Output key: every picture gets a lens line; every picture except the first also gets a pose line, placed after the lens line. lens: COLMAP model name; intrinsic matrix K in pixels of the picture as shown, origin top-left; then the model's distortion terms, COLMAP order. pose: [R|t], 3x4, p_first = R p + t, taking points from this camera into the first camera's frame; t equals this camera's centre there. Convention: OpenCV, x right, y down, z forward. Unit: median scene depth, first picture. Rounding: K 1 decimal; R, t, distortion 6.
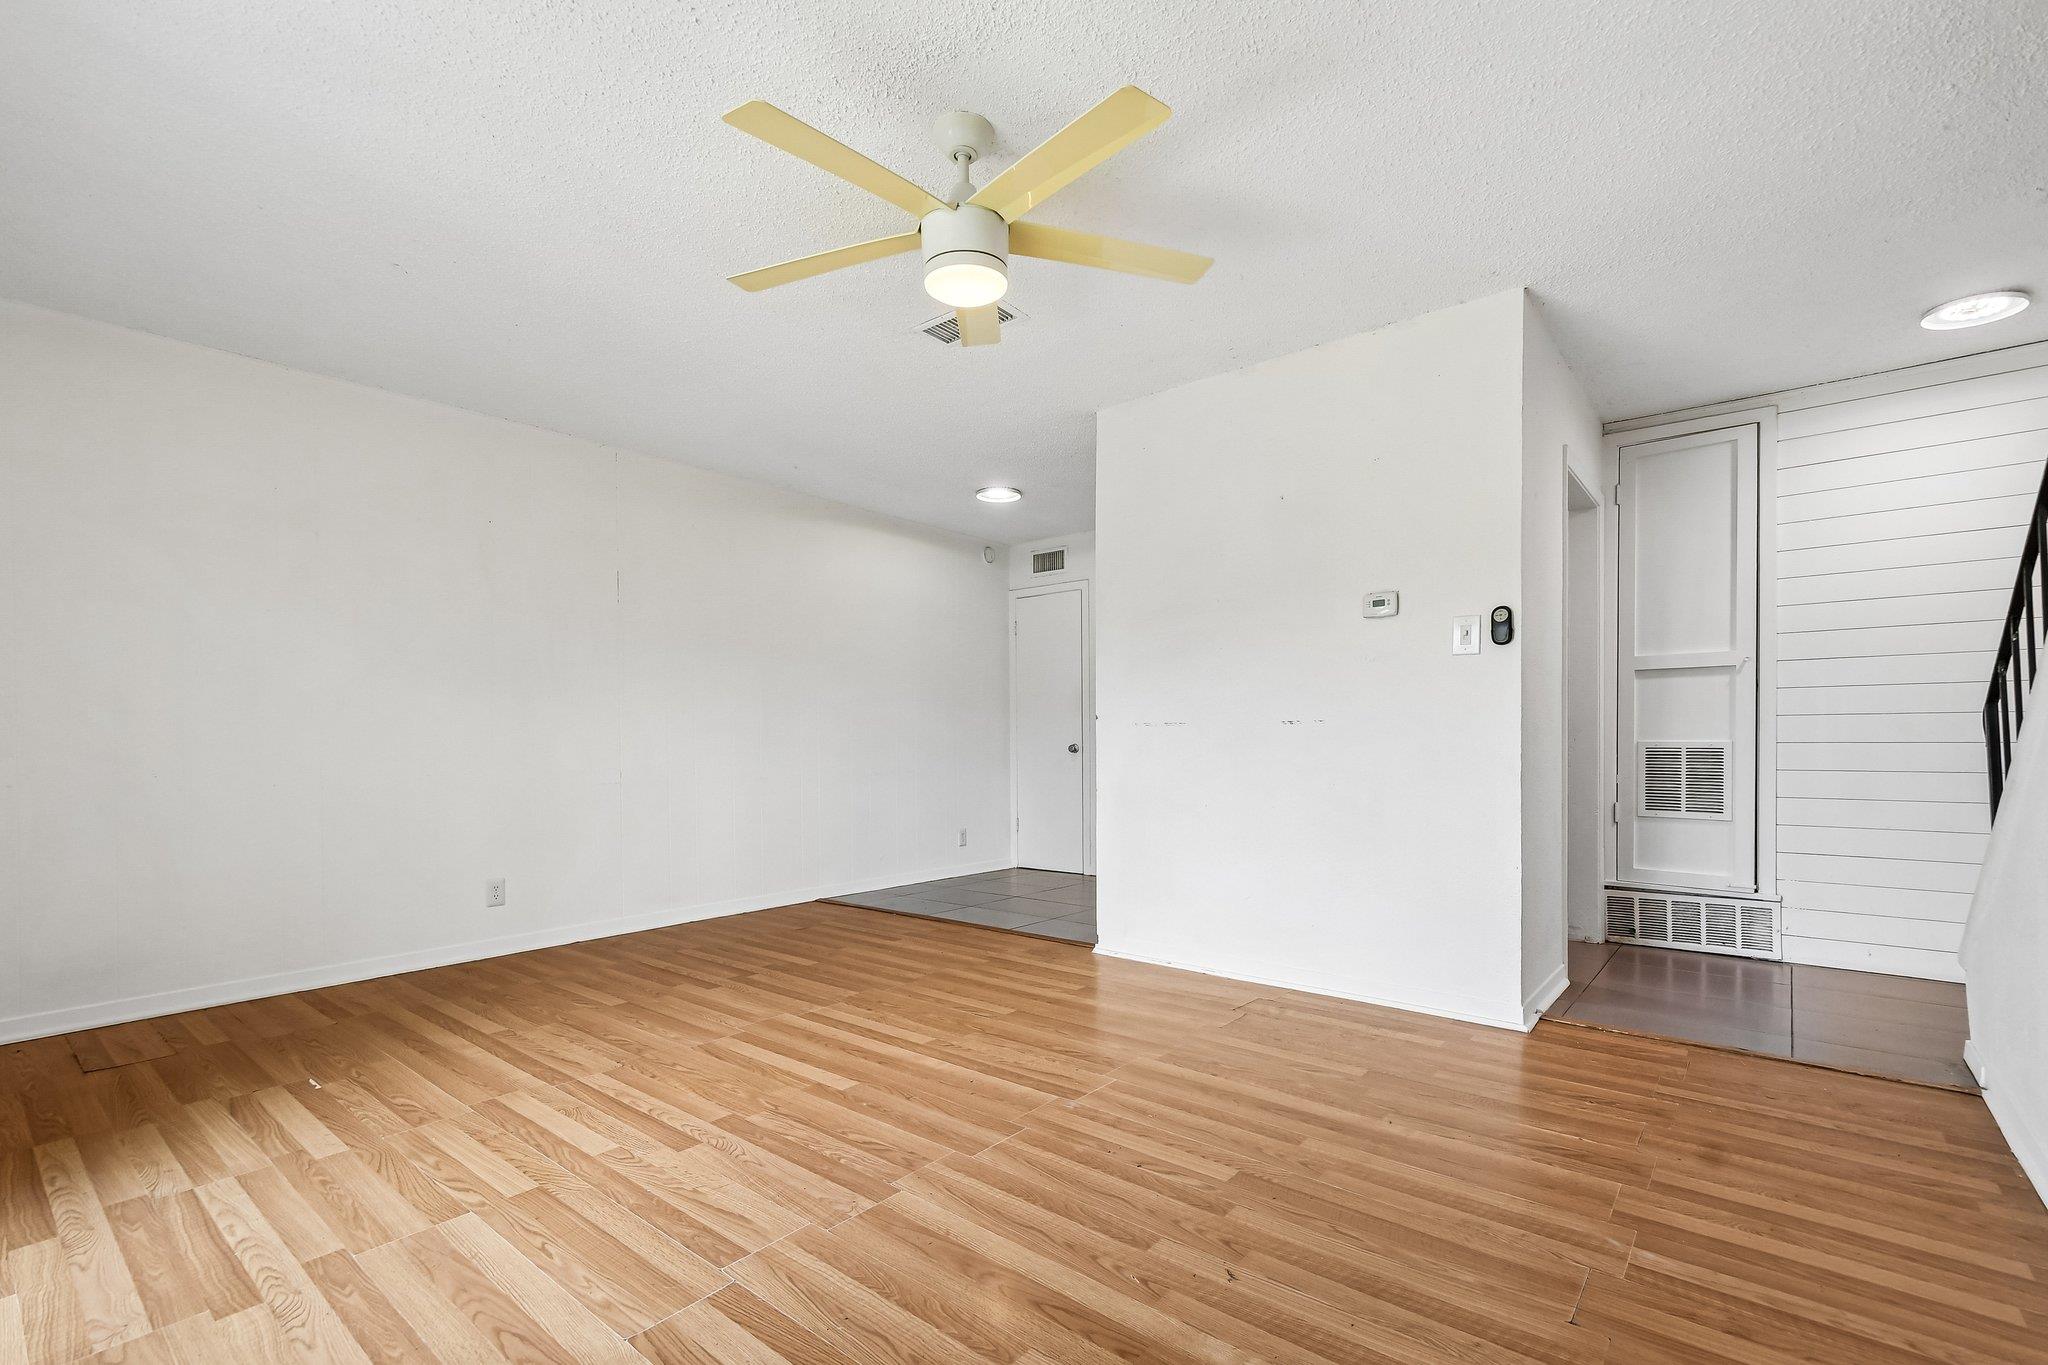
lens RADIAL K [[905.4, 0, 1018.7], [0, 905.4, 764.3], [0, 0, 1]] dist [0.009732, 0.000748]
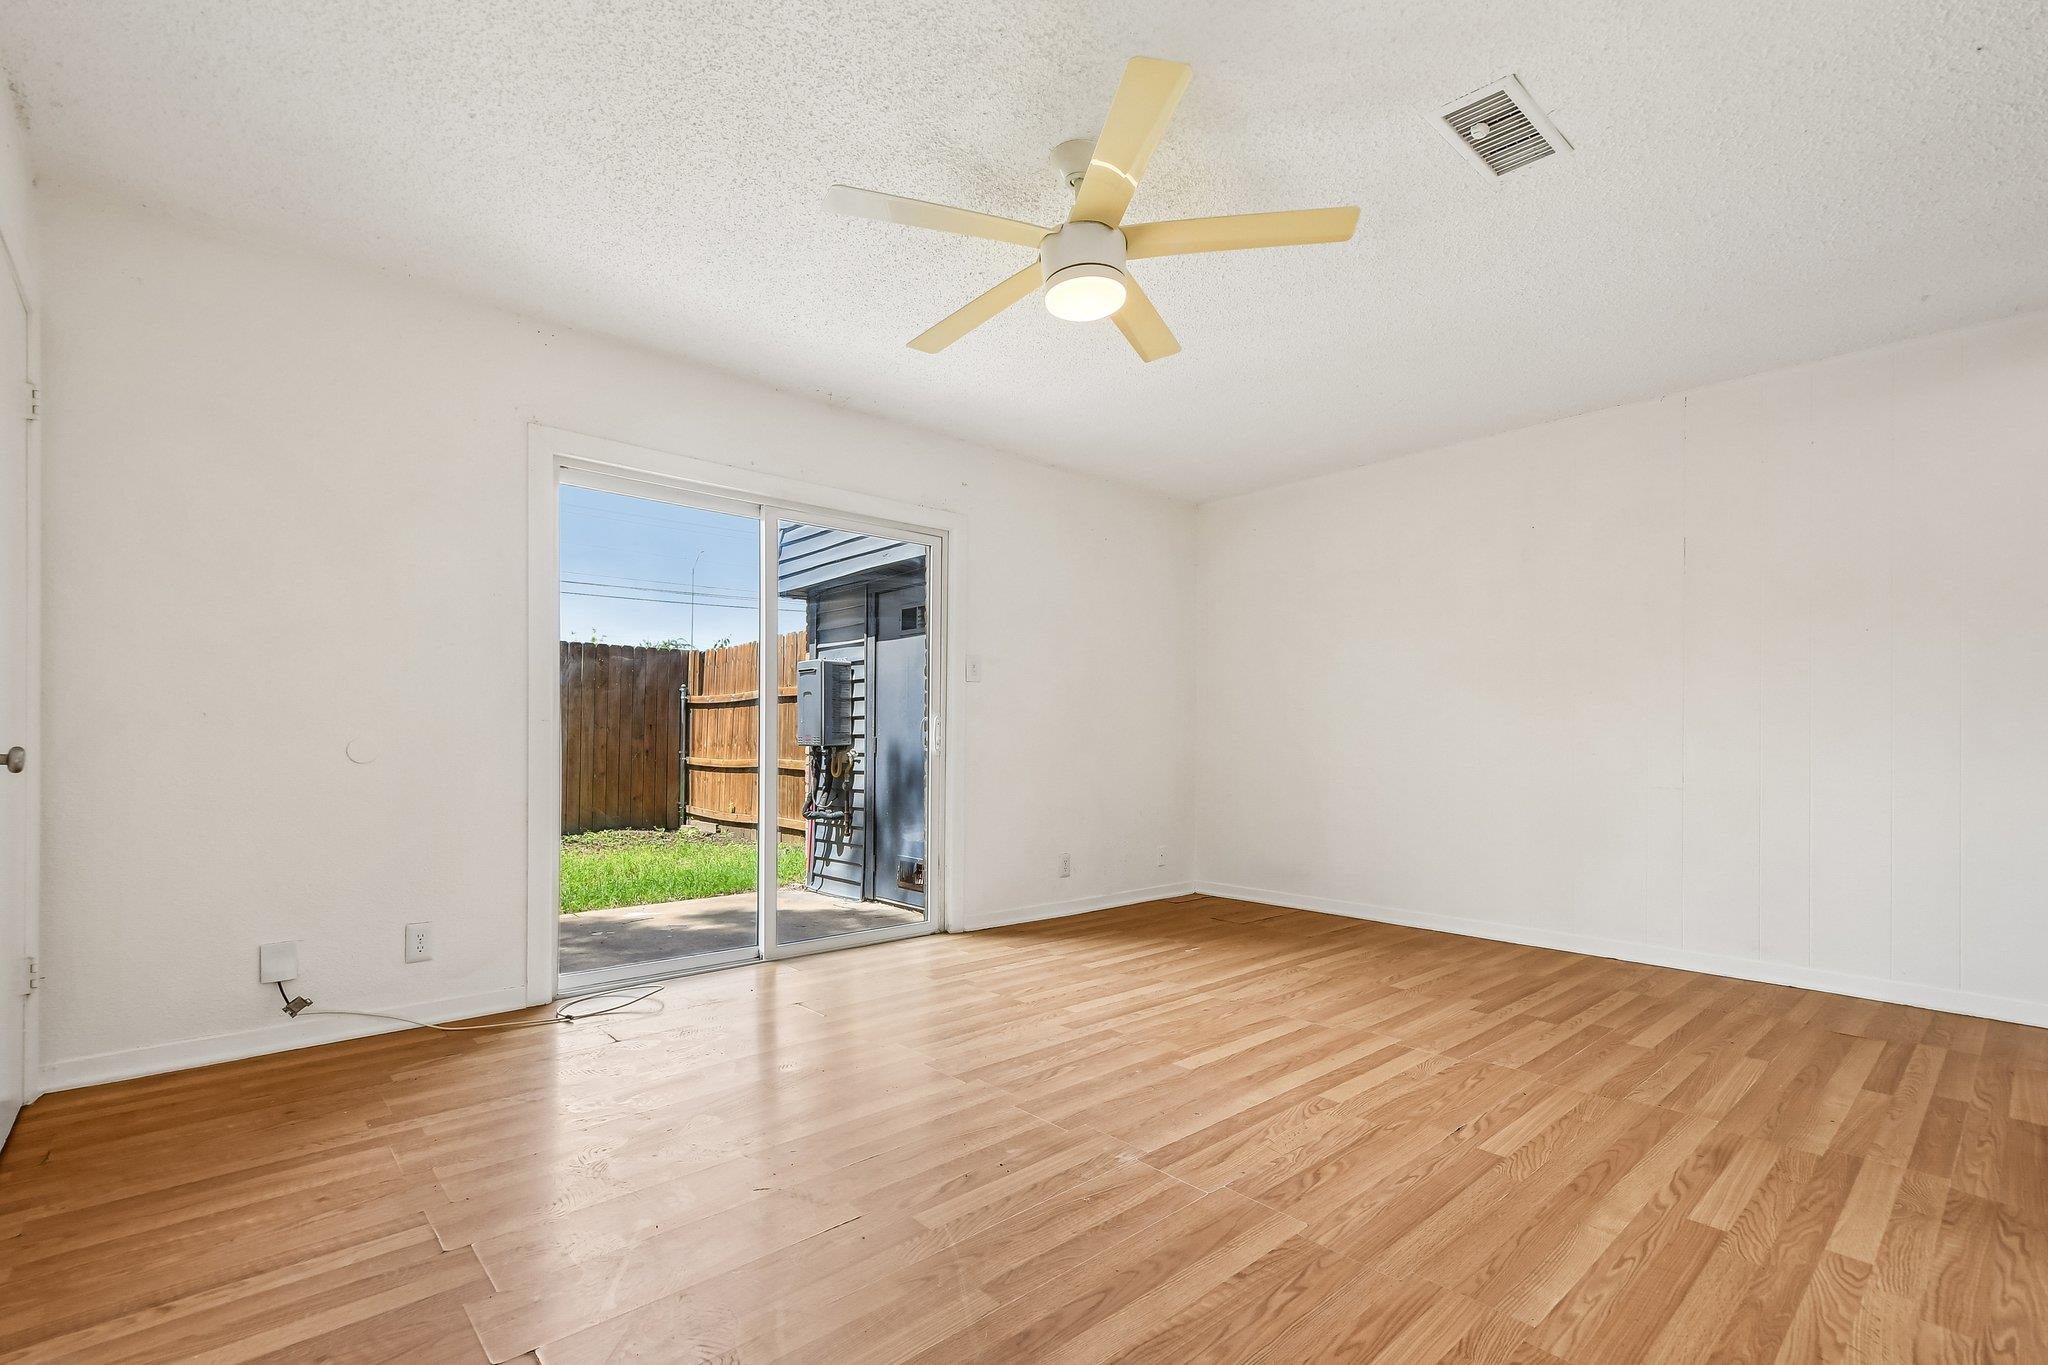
lens RADIAL K [[913.6, 0, 1022.0], [0, 913.6, 749.7], [0, 0, 1]] dist [0.013224, -0.000898]
pose [[-0.142216, 0.016549, -0.989697, 0.828265], [-0.030574, 0.999310, 0.021103, -0.019007], [0.989363, 0.033260, -0.141612, 0.919097]]
